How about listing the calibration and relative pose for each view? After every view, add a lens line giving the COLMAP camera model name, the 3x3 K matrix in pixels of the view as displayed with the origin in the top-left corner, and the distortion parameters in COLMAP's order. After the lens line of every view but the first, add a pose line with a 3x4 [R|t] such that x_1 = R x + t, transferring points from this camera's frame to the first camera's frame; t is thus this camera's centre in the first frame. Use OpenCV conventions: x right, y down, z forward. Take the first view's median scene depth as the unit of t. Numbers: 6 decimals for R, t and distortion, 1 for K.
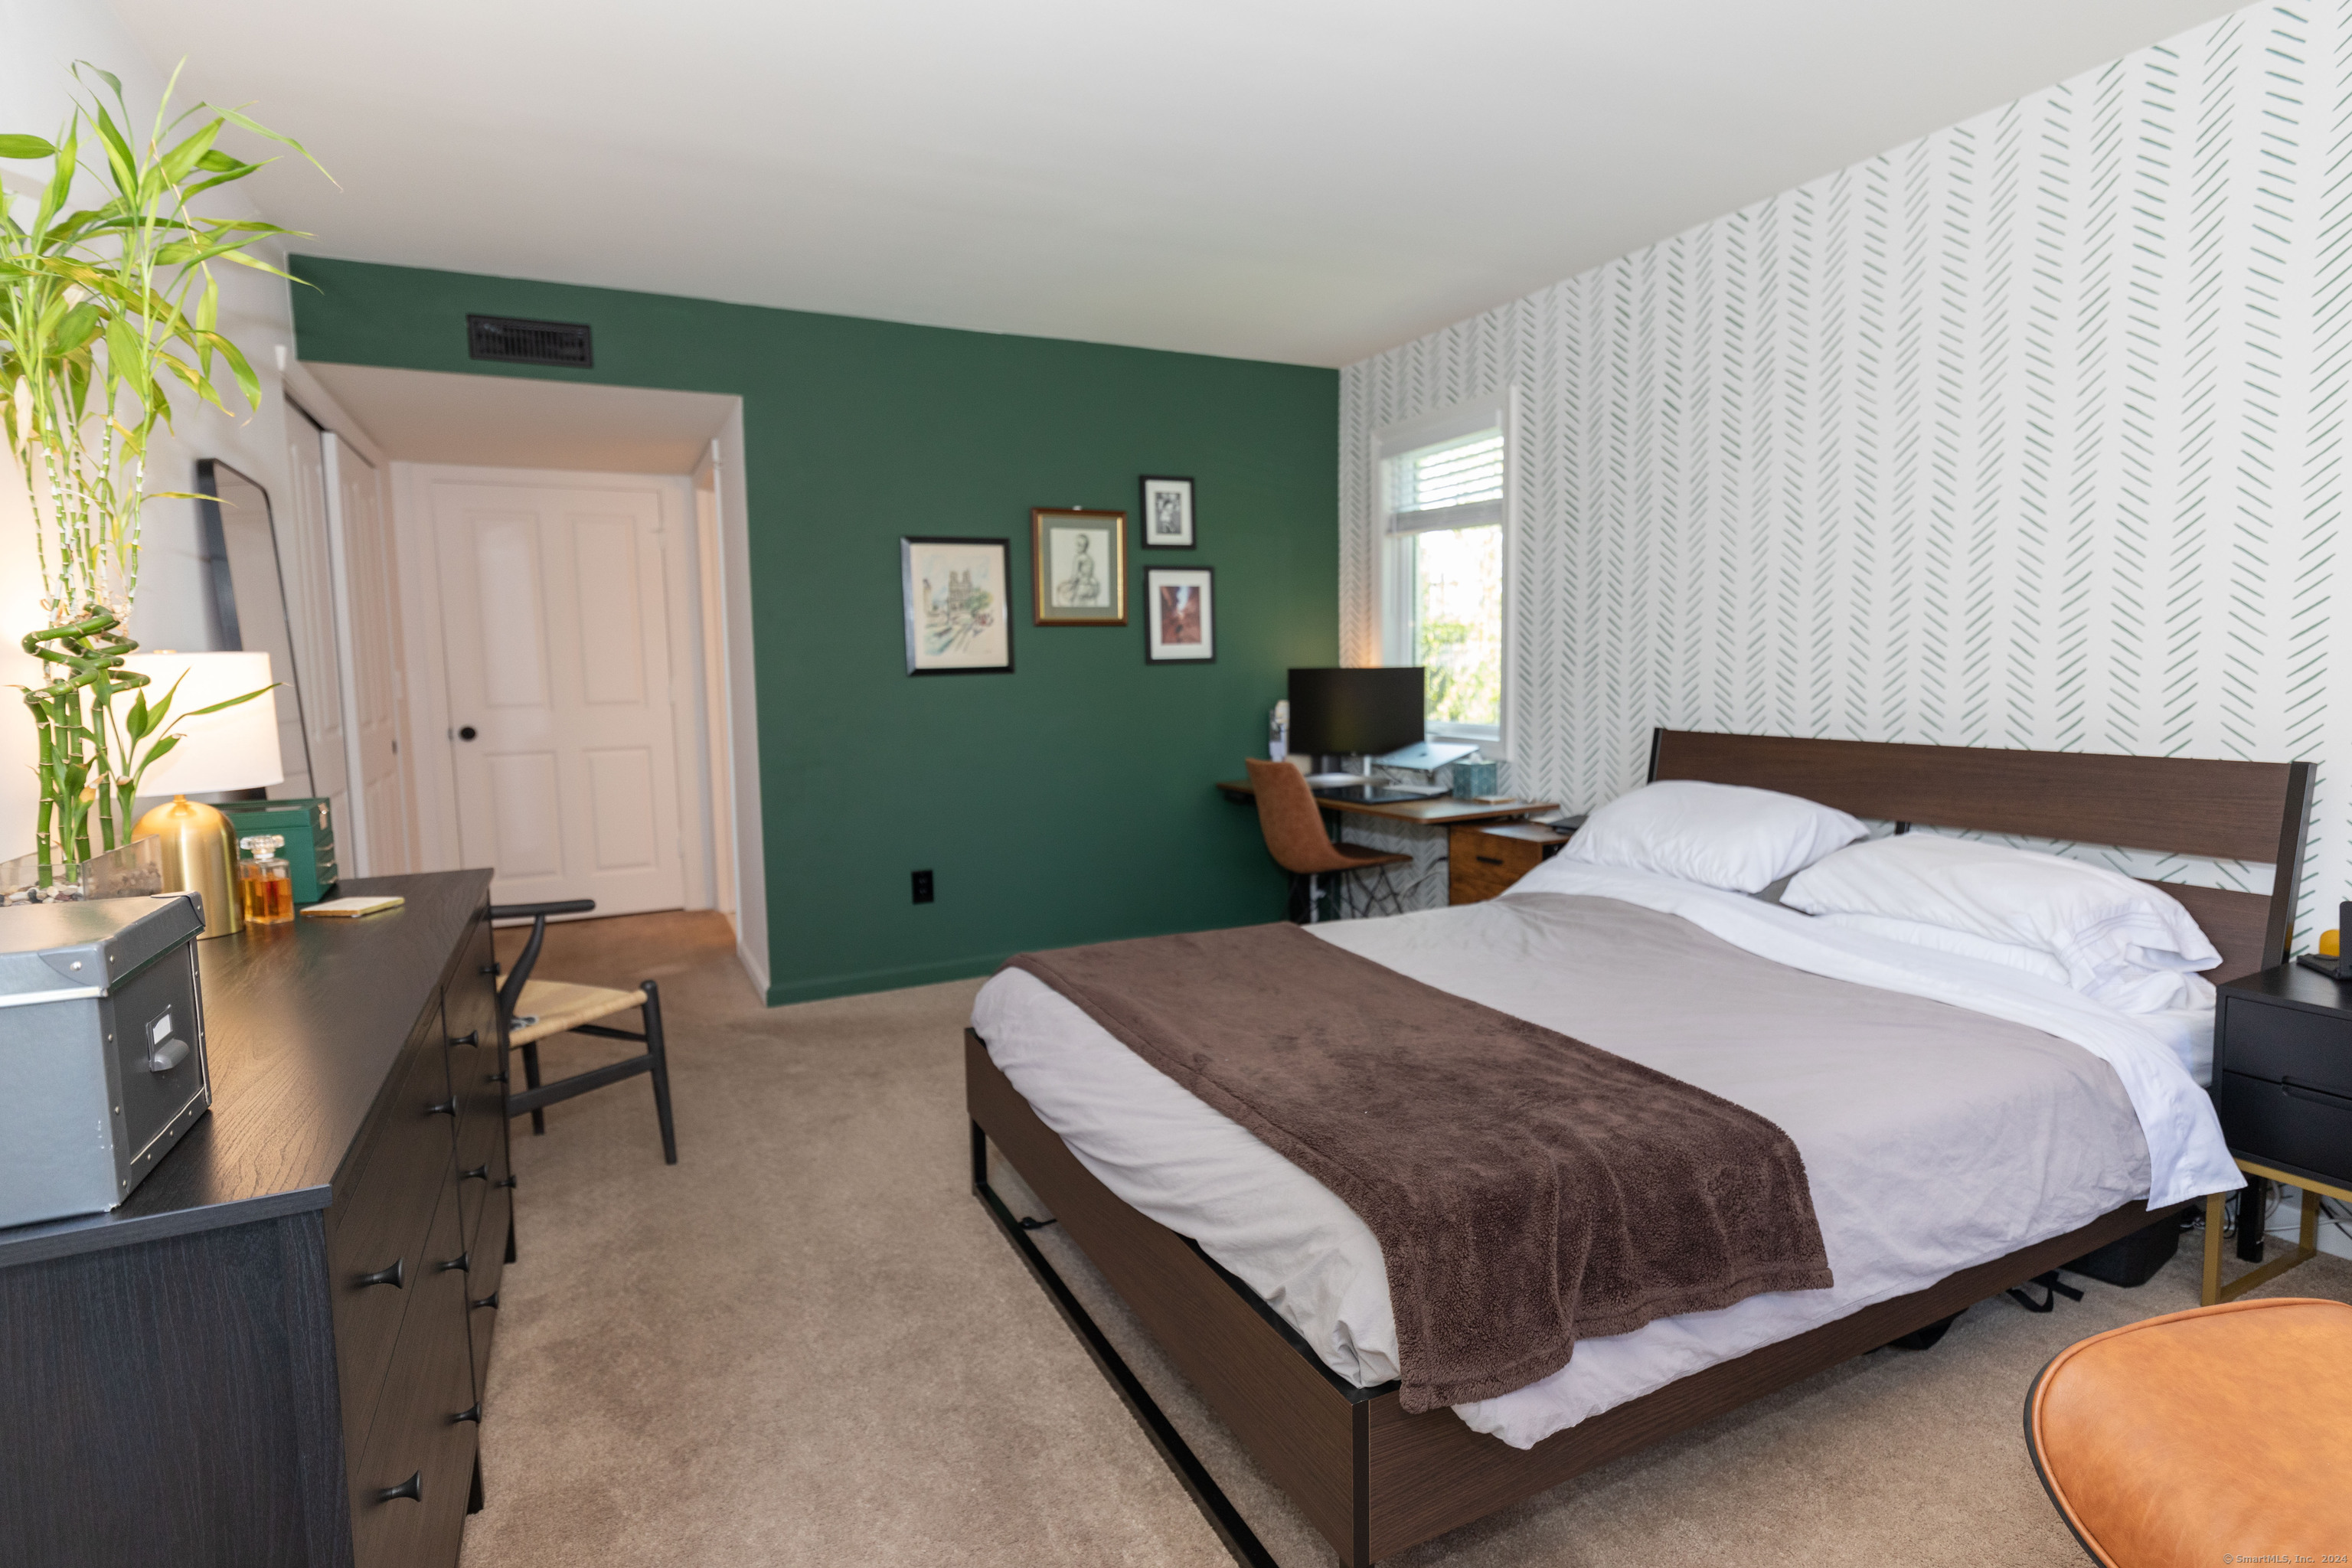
lens RADIAL K [[1157.8, 0, 1190.0], [0, 1157.8, 771.8], [0, 0, 1]] dist [-0.001168, -0.000112]
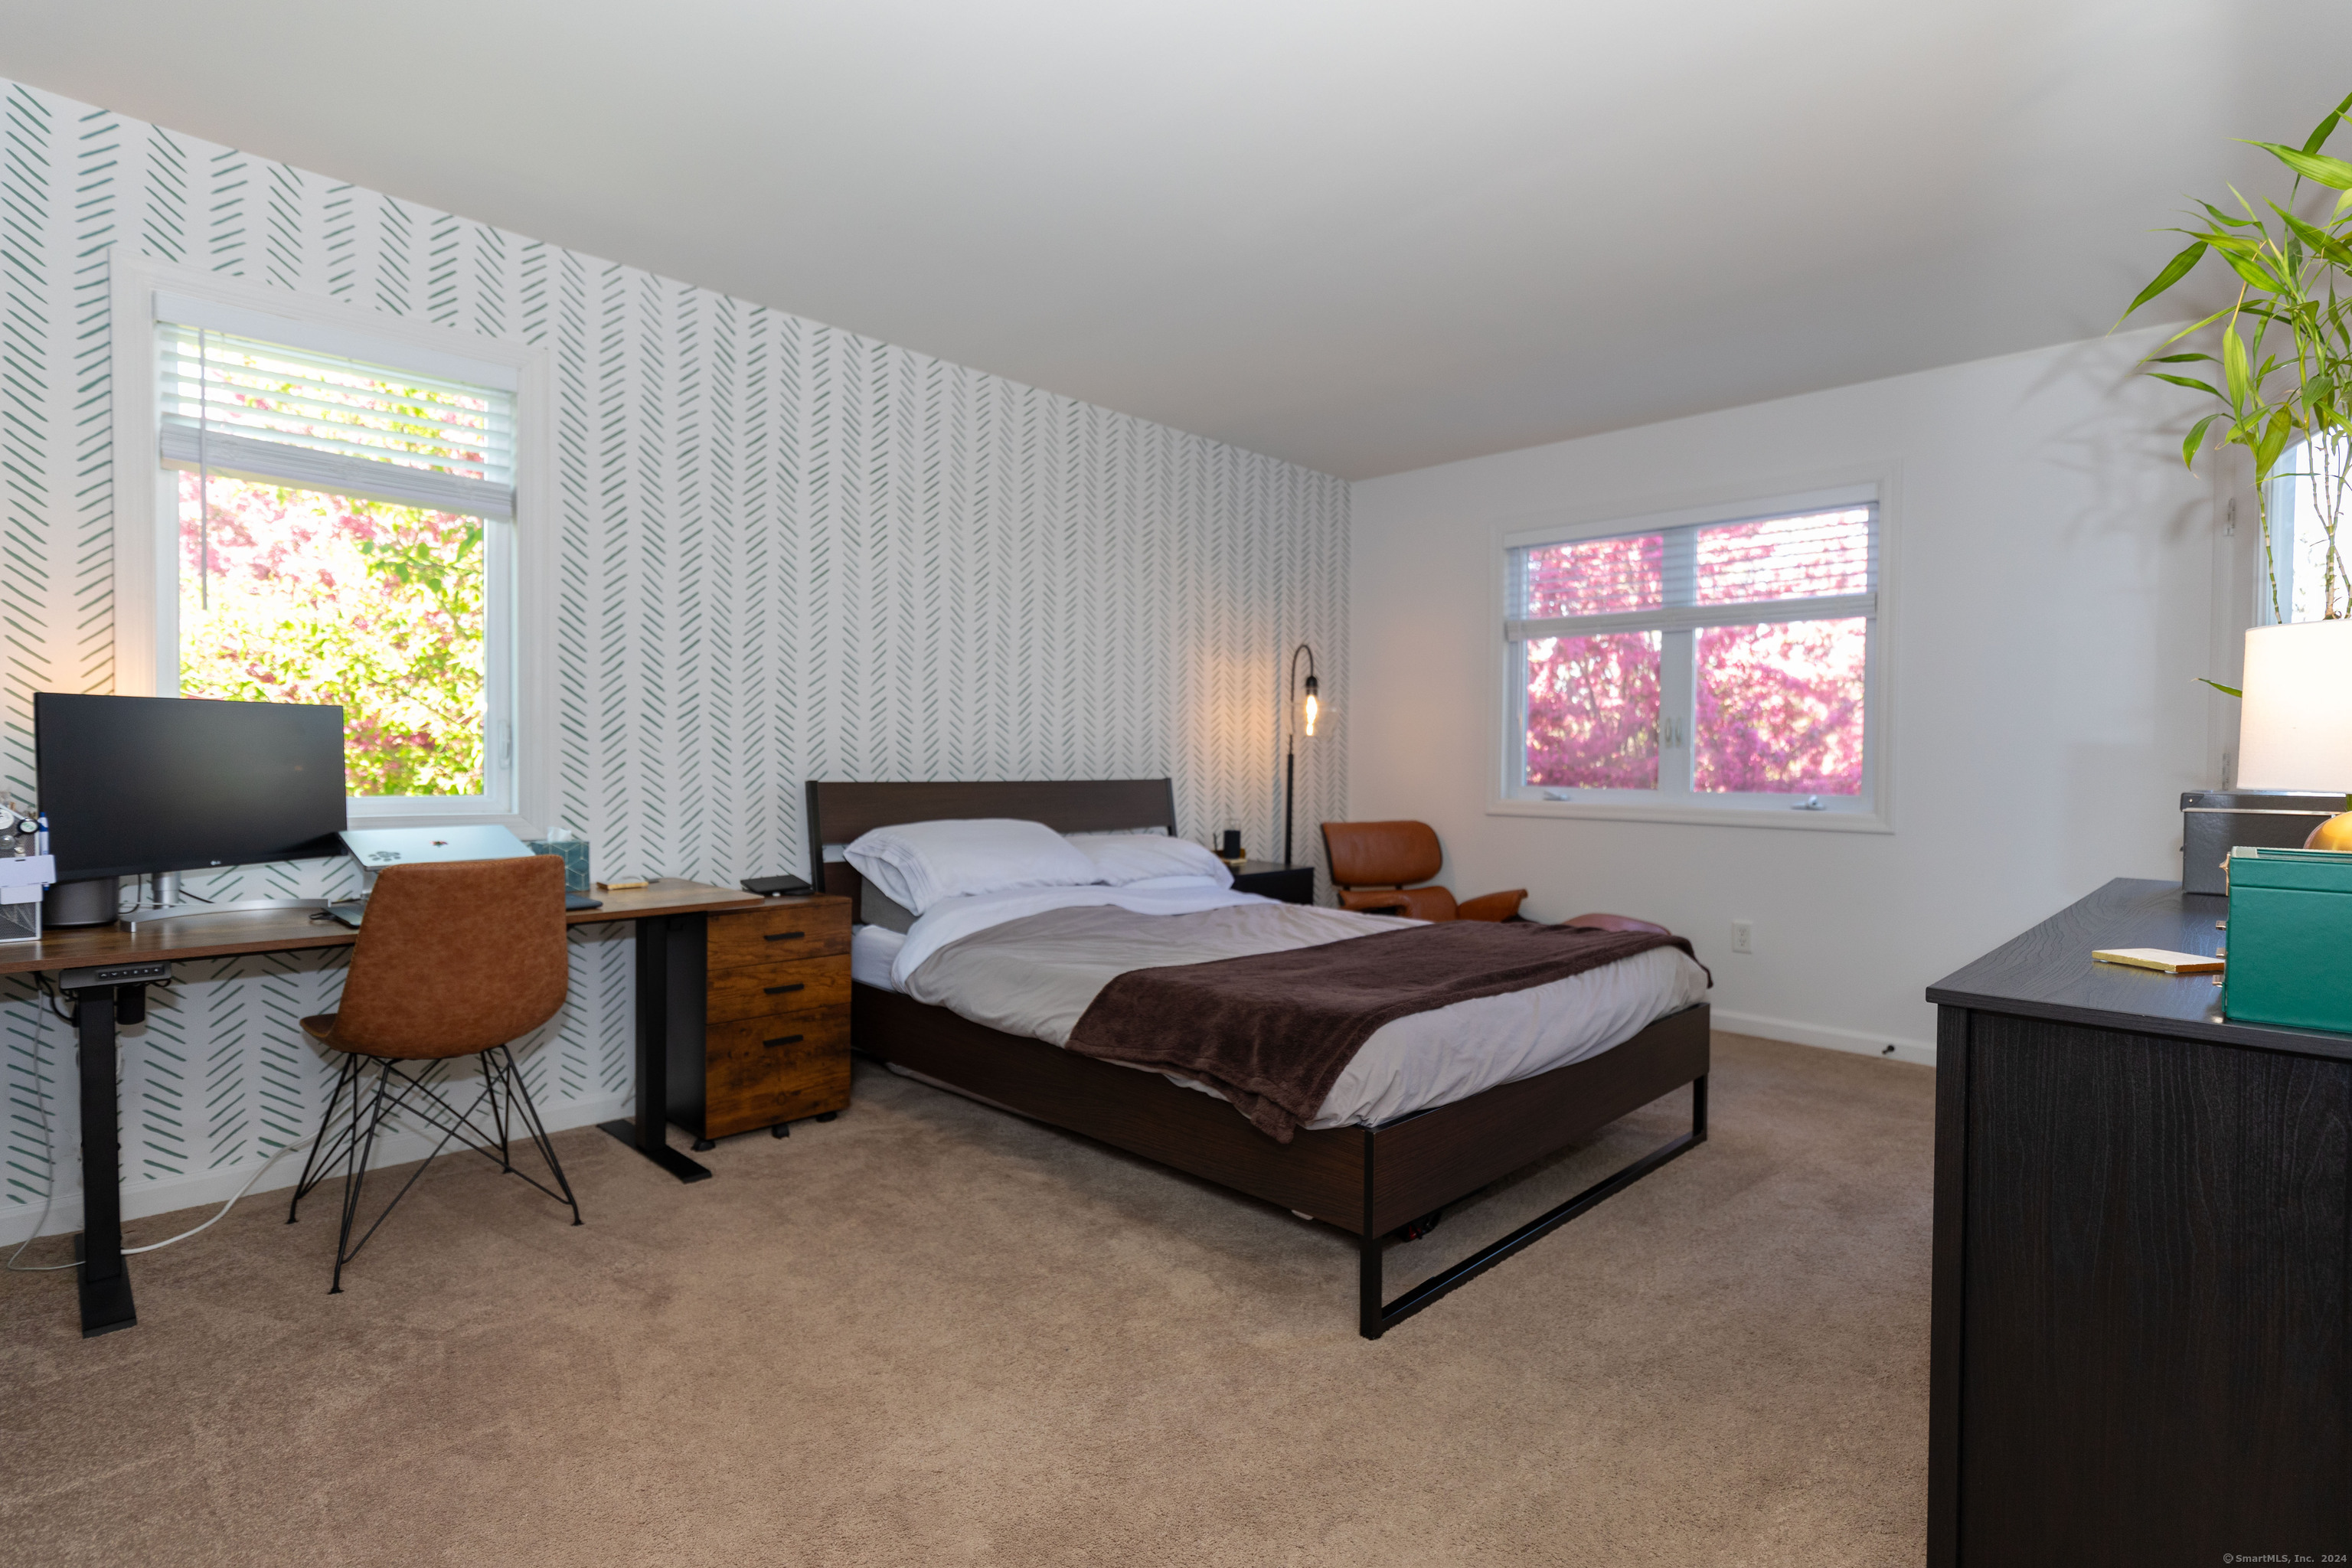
lens RADIAL K [[1157.8, 0, 1190.0], [0, 1157.8, 771.8], [0, 0, 1]] dist [-0.001168, -0.000112]
pose [[-0.314670, 0.003645, 0.949194, -0.775190], [0.086128, 0.995977, 0.024728, -0.048708], [-0.945286, 0.089534, -0.313718, 1.145509]]
